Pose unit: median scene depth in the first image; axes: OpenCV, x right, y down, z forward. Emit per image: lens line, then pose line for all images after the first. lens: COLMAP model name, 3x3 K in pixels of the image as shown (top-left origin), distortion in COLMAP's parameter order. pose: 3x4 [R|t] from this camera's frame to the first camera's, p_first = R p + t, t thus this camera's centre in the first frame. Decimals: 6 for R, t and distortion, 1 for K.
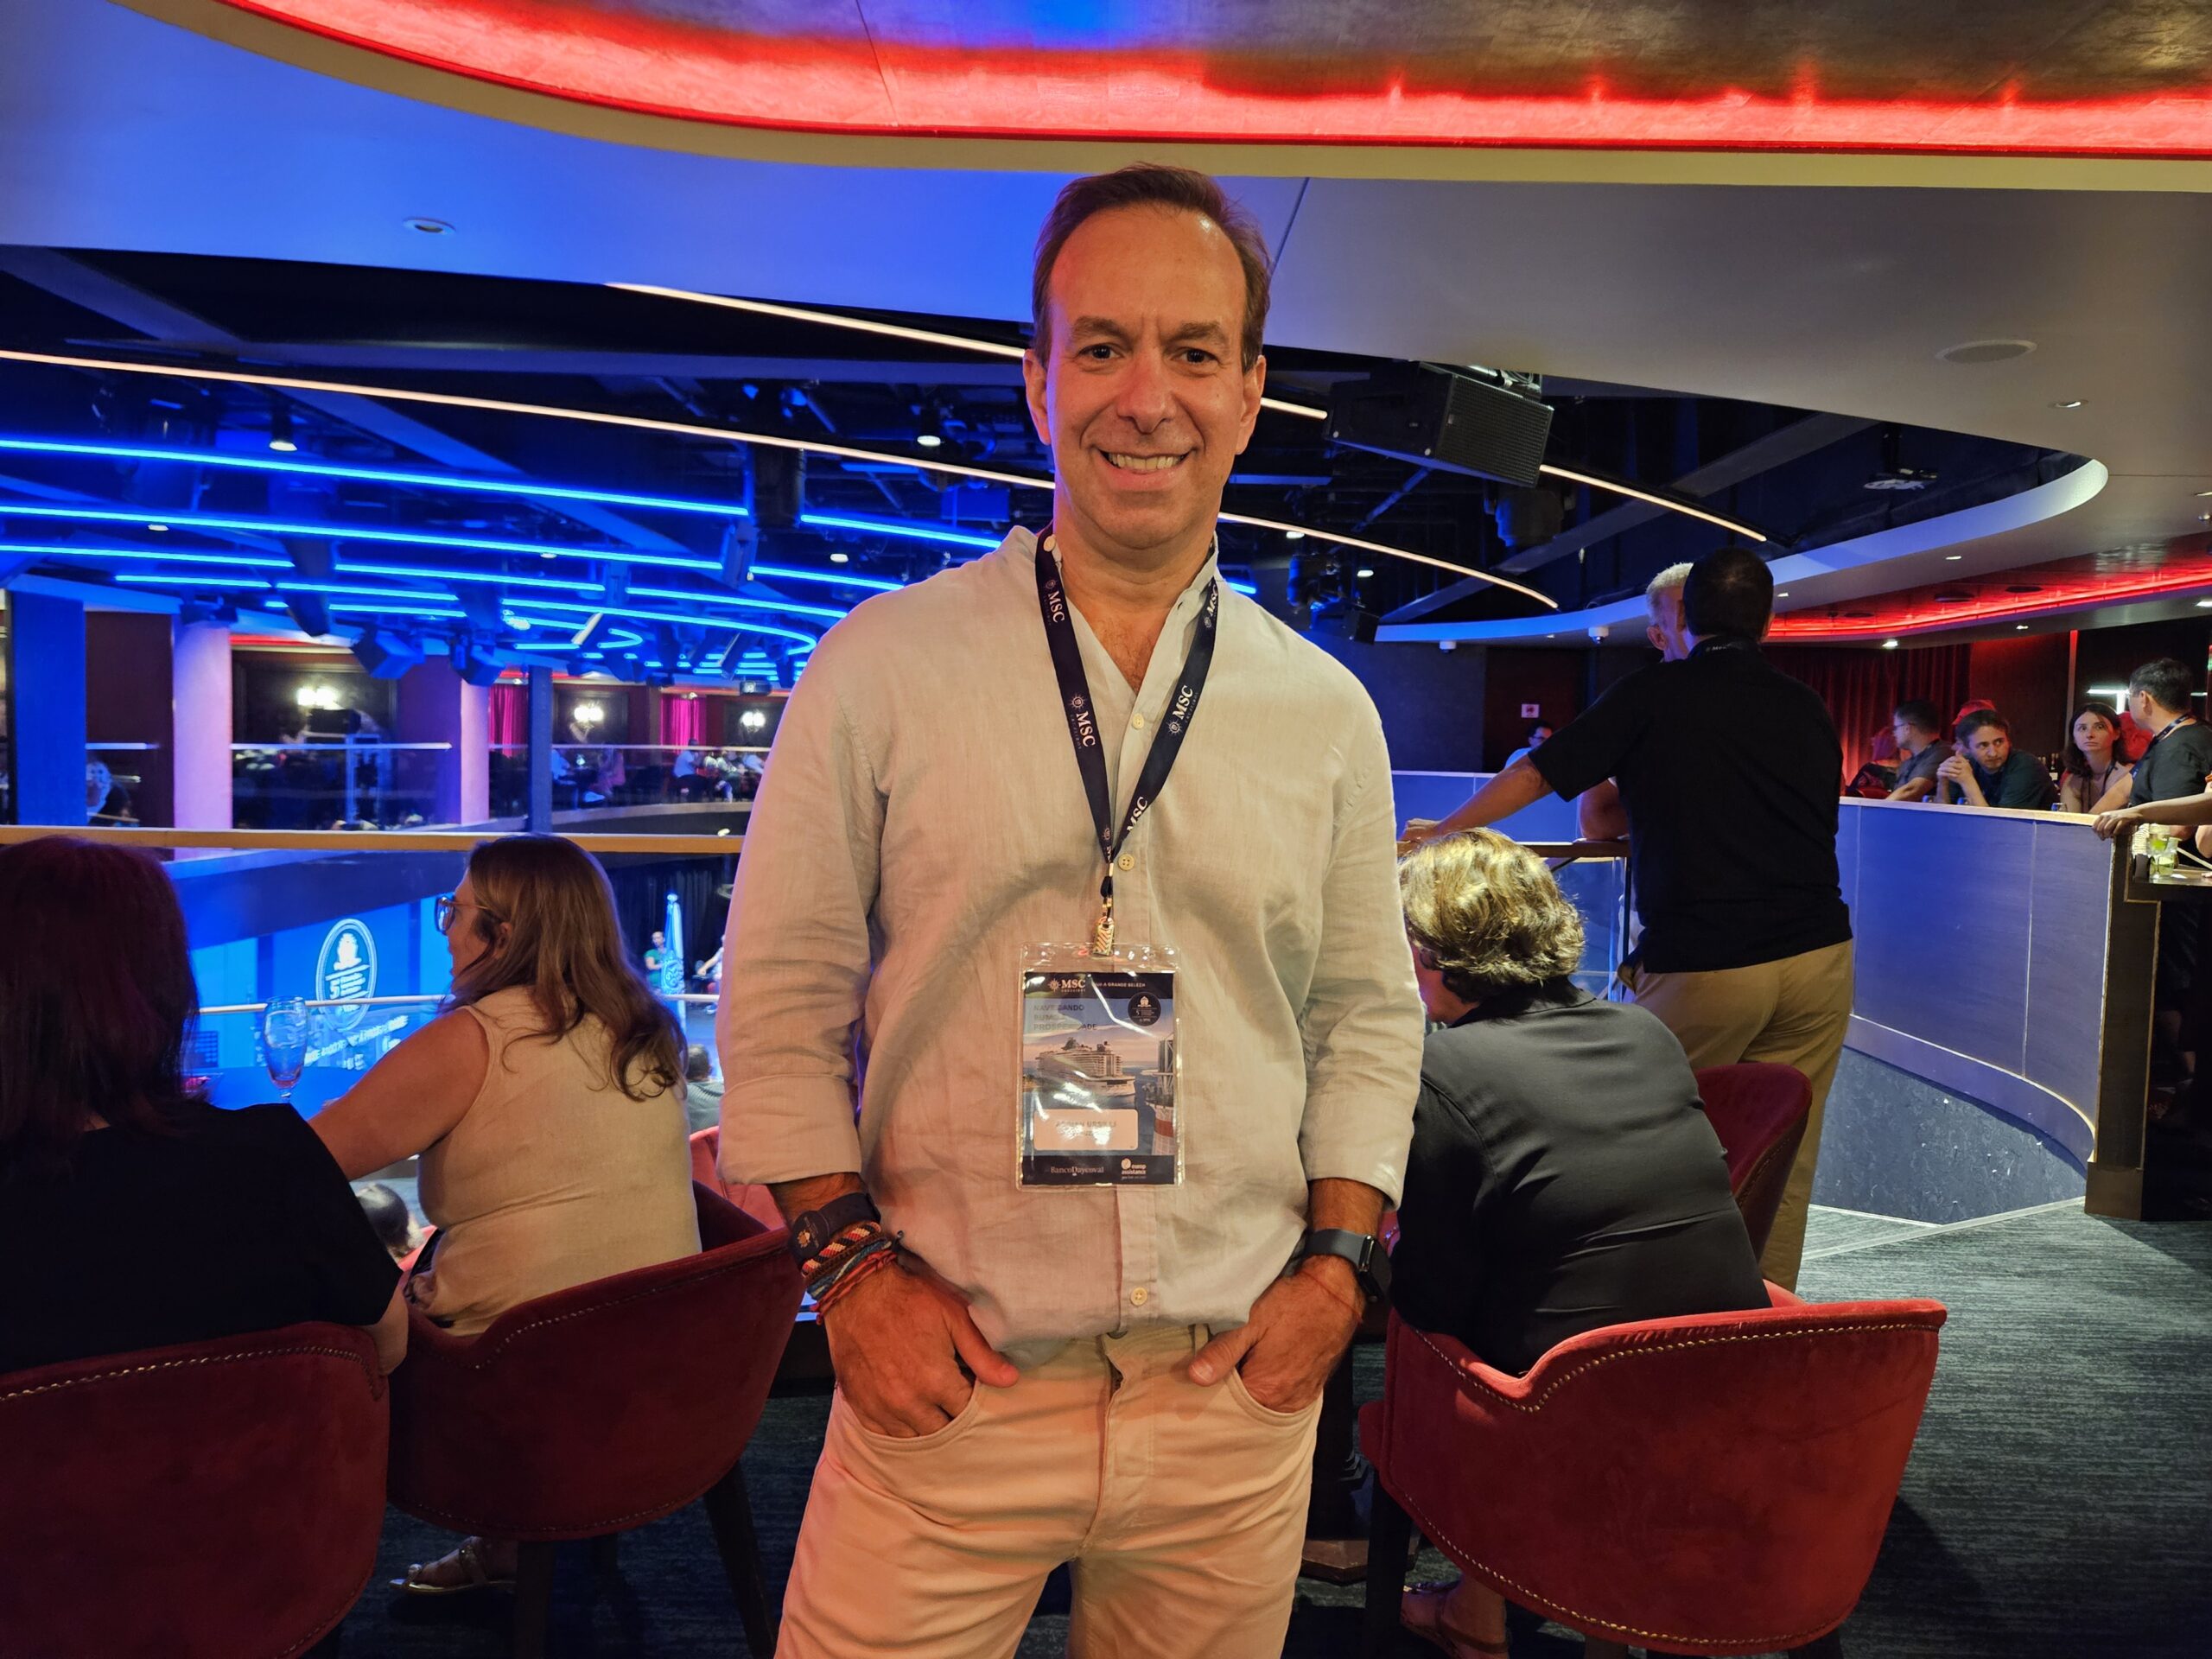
lens RADIAL K [[1467.3, 0, 1096.8], [0, 1467.3, 812.6], [0, 0, 1]] dist [0.013229, -0.003285]
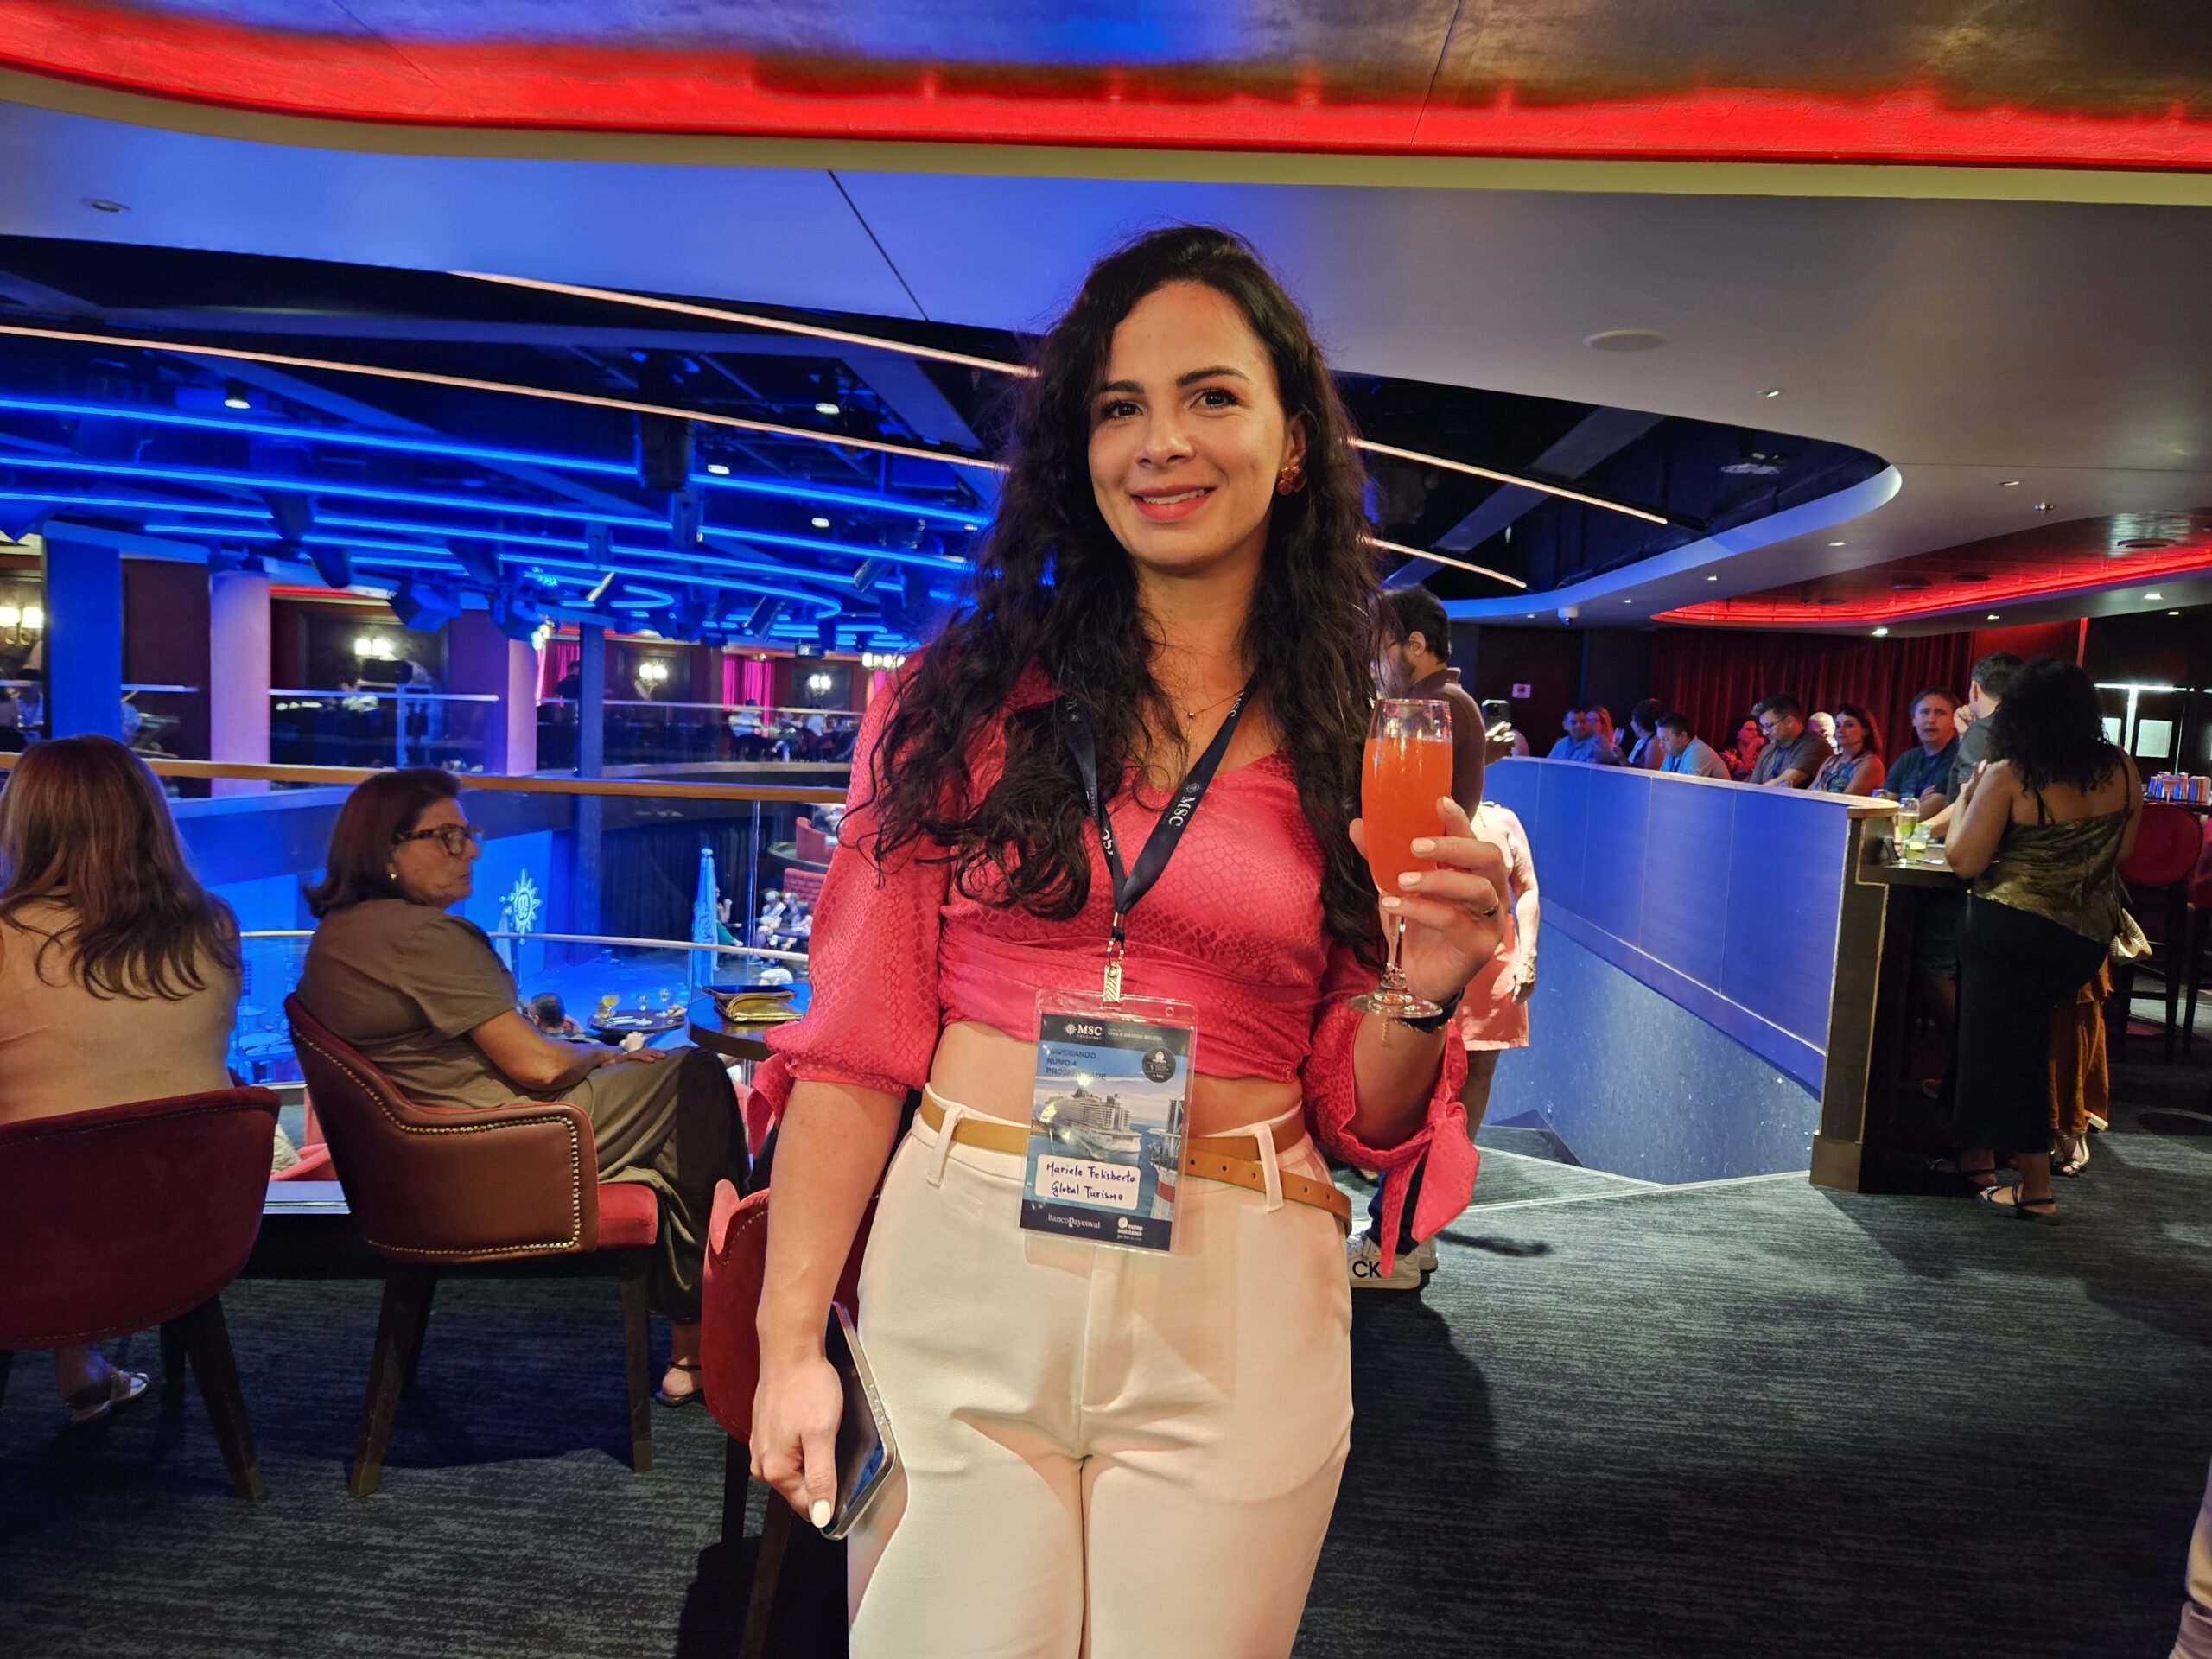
lens RADIAL K [[1460.2, 0, 1110.2], [0, 1460.2, 824.2], [0, 0, 1]] dist [0.025302, -0.016227]
pose [[0.997776, 0.032230, -0.058343, 0.079290], [-0.030660, 0.999149, 0.027606, 0.002589], [0.059183, -0.025756, 0.997915, -0.015021]]
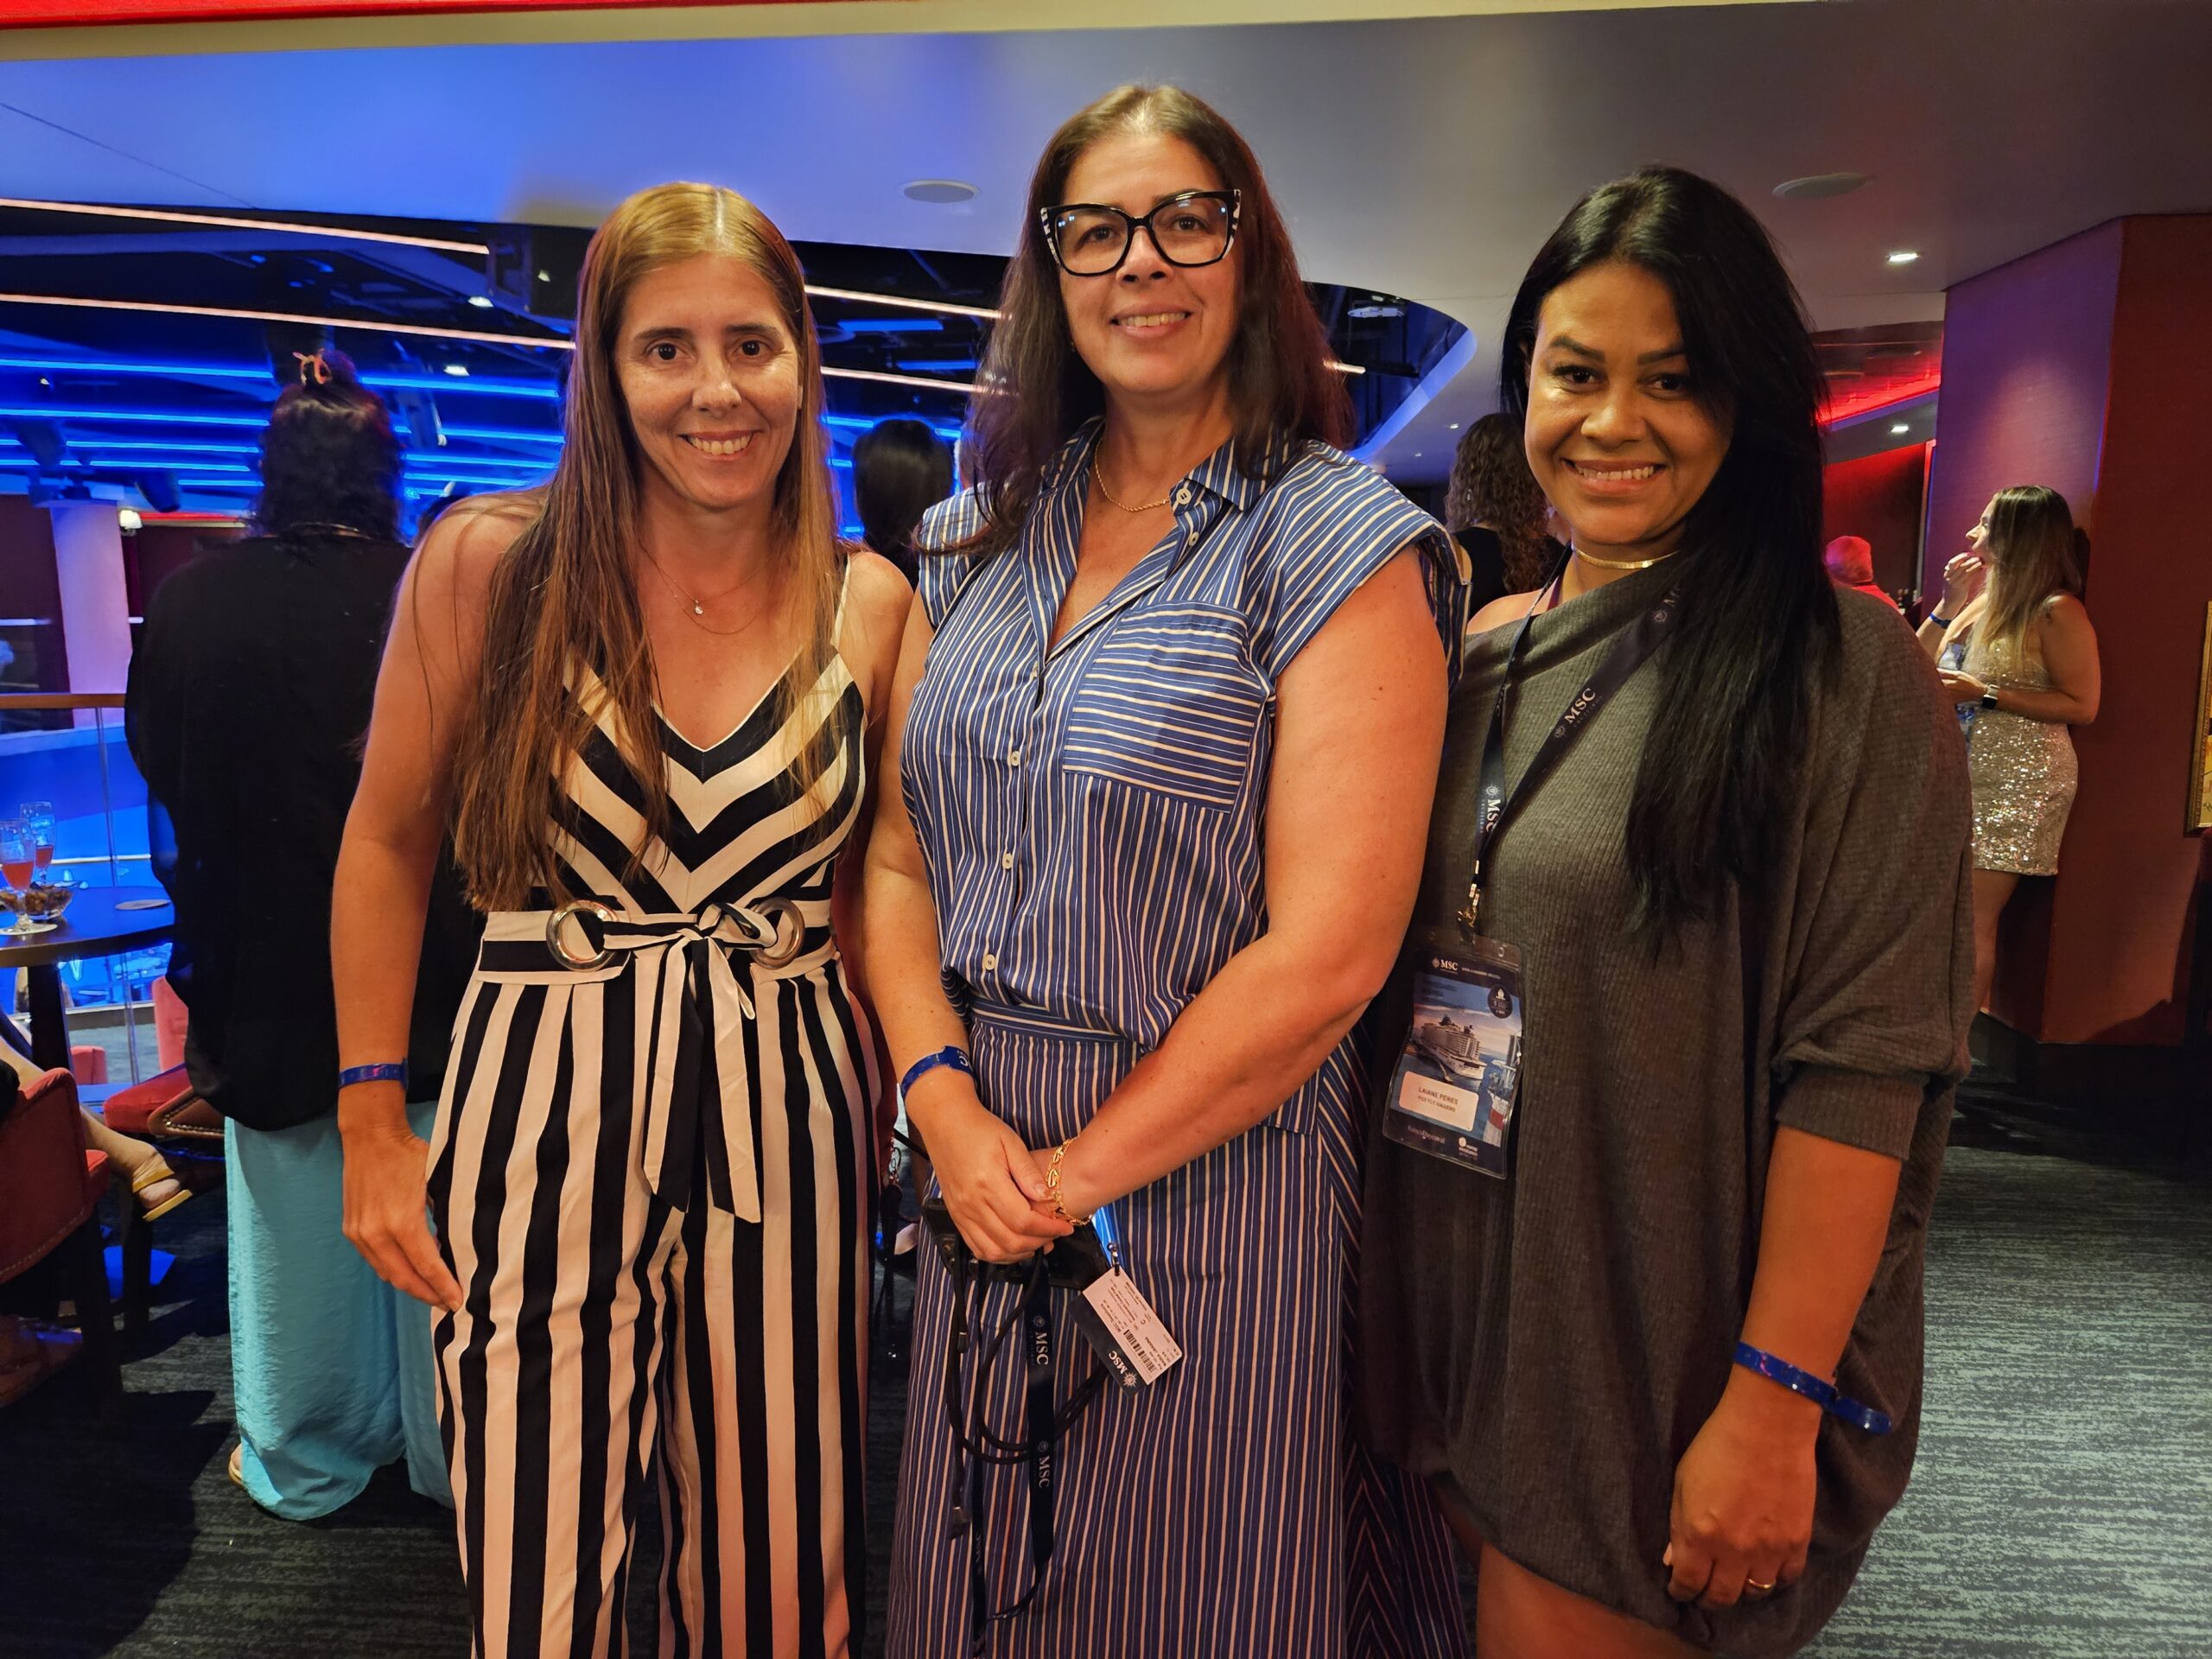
lens RADIAL K [[1467.5, 0, 1111.0], [0, 1467.5, 804.2], [0, 0, 1]] dist [0.025812, -0.027480]
pose [[0.996989, -0.014315, -0.076210, 0.199847], [0.021355, 0.995495, 0.092376, 0.003726], [0.074544, -0.093725, 0.992804, -0.007715]]
